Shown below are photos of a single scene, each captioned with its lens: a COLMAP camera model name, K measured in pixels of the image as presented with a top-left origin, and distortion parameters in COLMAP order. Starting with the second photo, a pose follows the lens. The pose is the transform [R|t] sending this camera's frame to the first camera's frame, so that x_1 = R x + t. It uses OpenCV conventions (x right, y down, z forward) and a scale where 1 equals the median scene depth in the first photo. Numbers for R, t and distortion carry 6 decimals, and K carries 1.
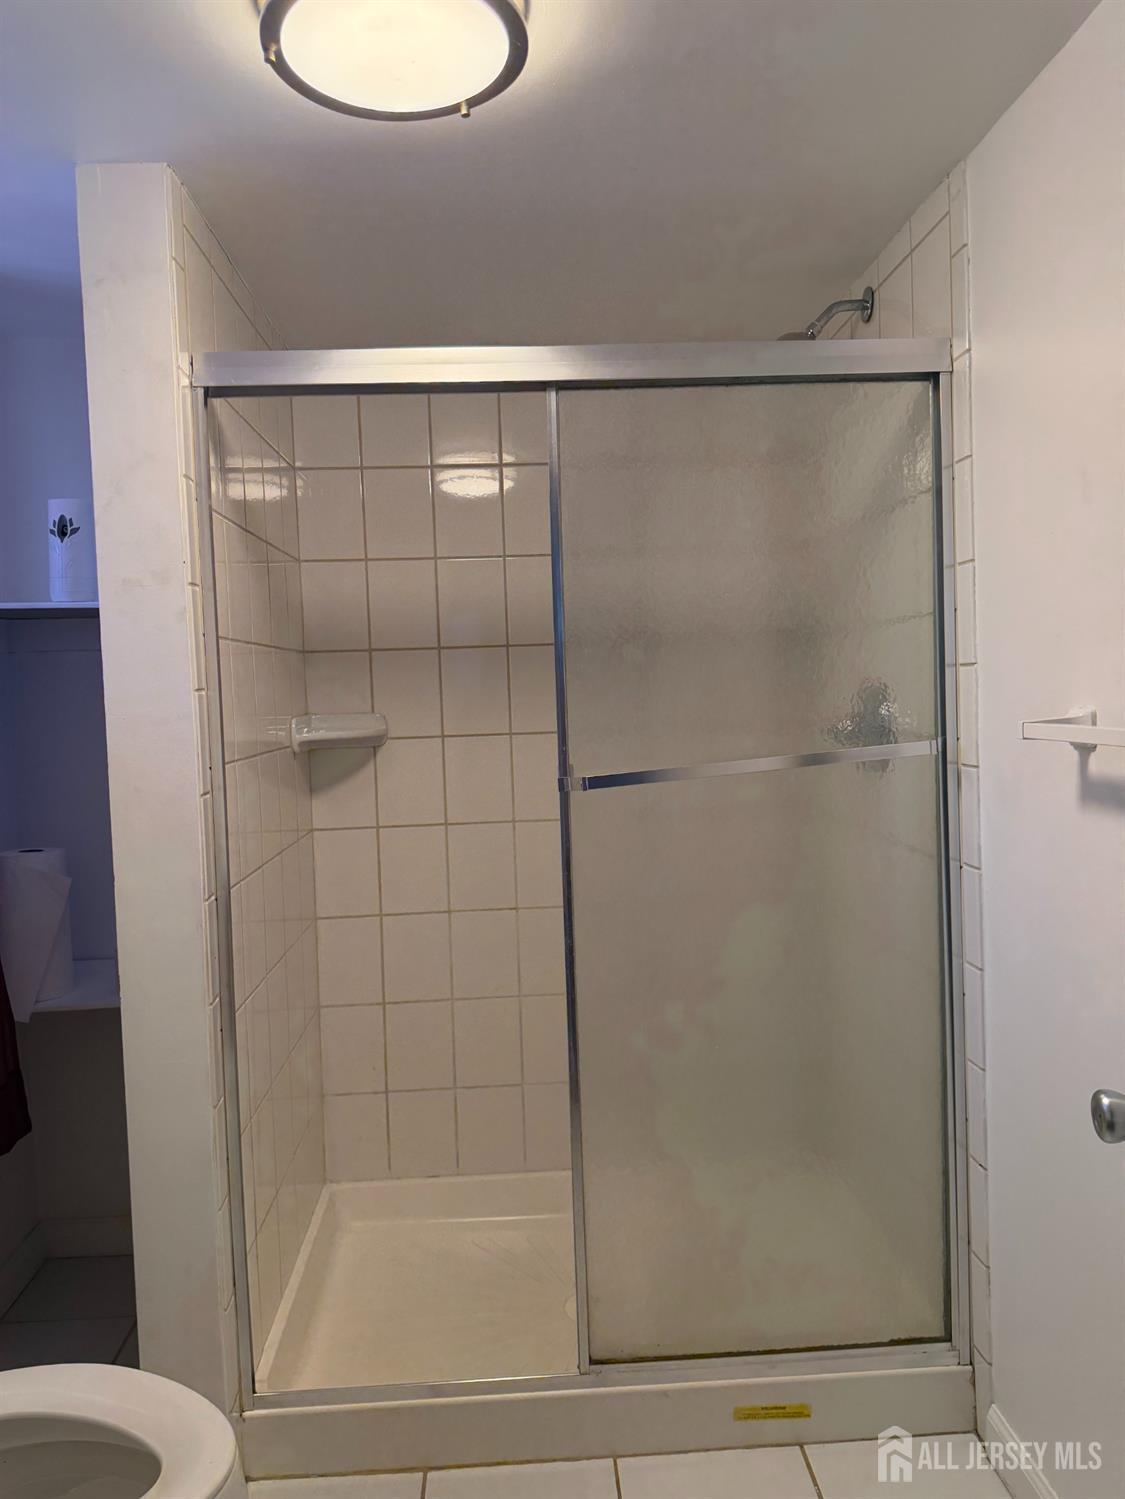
lens RADIAL K [[1077.6, 0, 562.5], [0, 1077.6, 749.5], [0, 0, 1]] dist [0.092329, -0.113667]
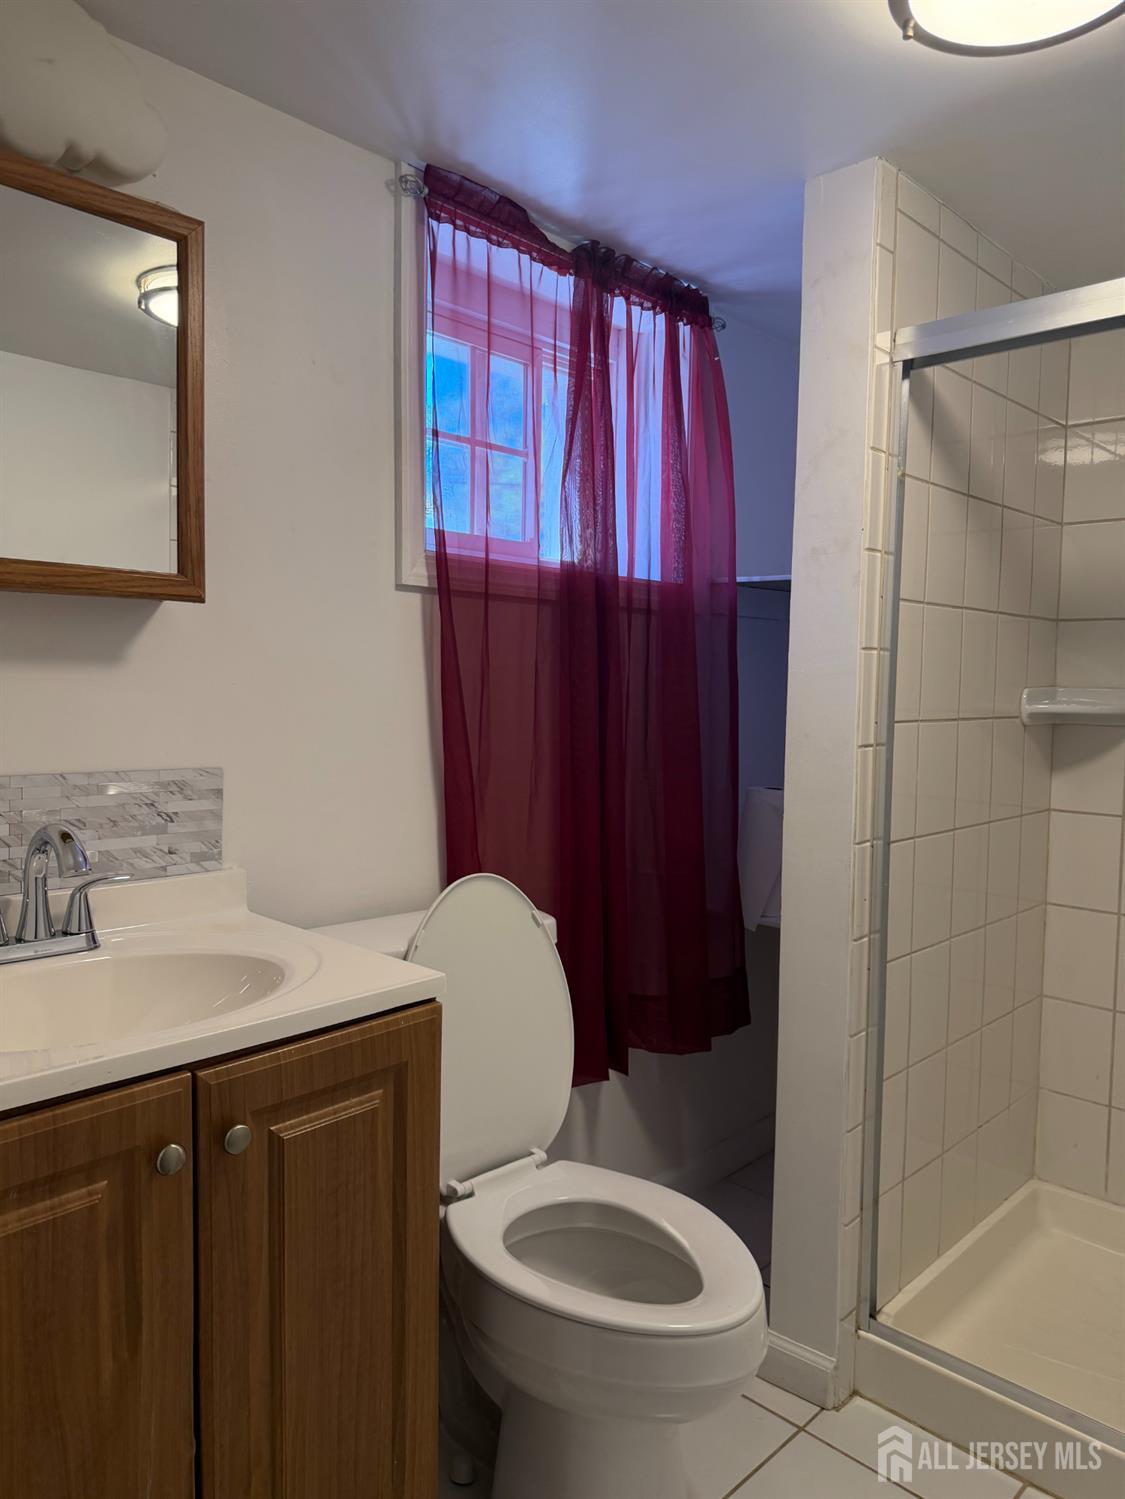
lens RADIAL K [[1077.6, 0, 562.5], [0, 1077.6, 749.5], [0, 0, 1]] dist [0.092329, -0.113667]
pose [[0.687485, 0.091660, -0.720391, 0.179183], [-0.082628, 0.995433, 0.047801, 0.013496], [0.721483, 0.026662, 0.691919, 0.033503]]
